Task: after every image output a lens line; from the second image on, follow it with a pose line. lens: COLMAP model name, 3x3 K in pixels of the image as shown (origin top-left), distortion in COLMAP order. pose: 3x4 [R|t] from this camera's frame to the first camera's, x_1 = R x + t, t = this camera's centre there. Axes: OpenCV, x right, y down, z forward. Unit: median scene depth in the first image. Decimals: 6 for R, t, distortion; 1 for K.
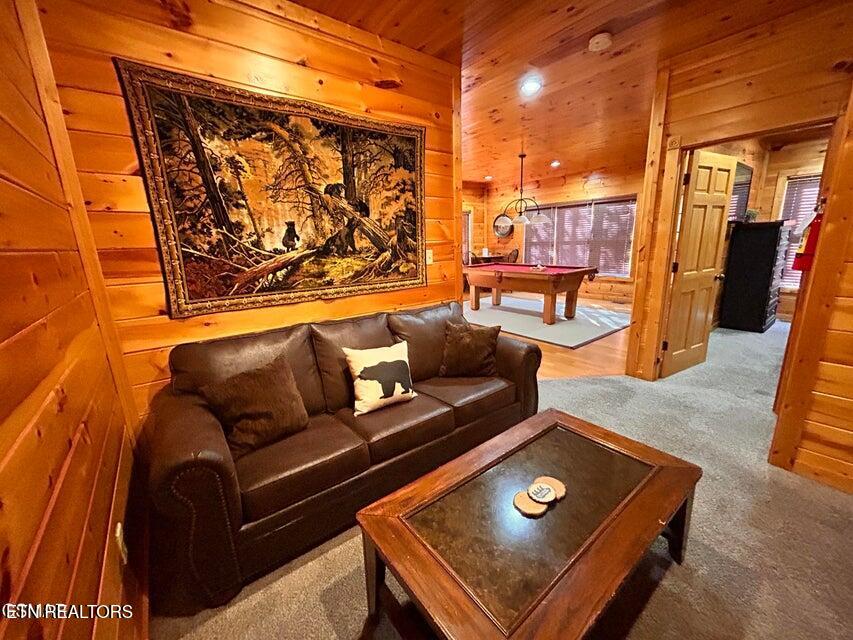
lens RADIAL K [[341.9, 0, 424.9], [0, 341.9, 318.9], [0, 0, 1]] dist [0.000173, -0.000094]
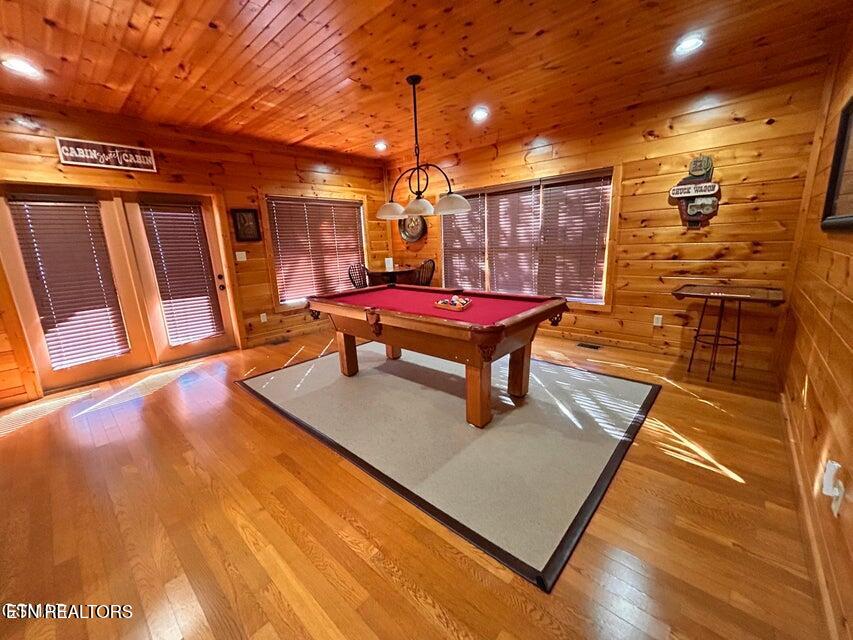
lens RADIAL K [[341.9, 0, 426.4], [0, 341.9, 321.8], [0, 0, 1]] dist [0.000173, -0.000094]
pose [[0.984536, -0.047483, 0.168627, 0.166072], [0.048190, 0.998838, -0.000104, -0.099299], [-0.168426, 0.008228, 0.985680, 0.416730]]
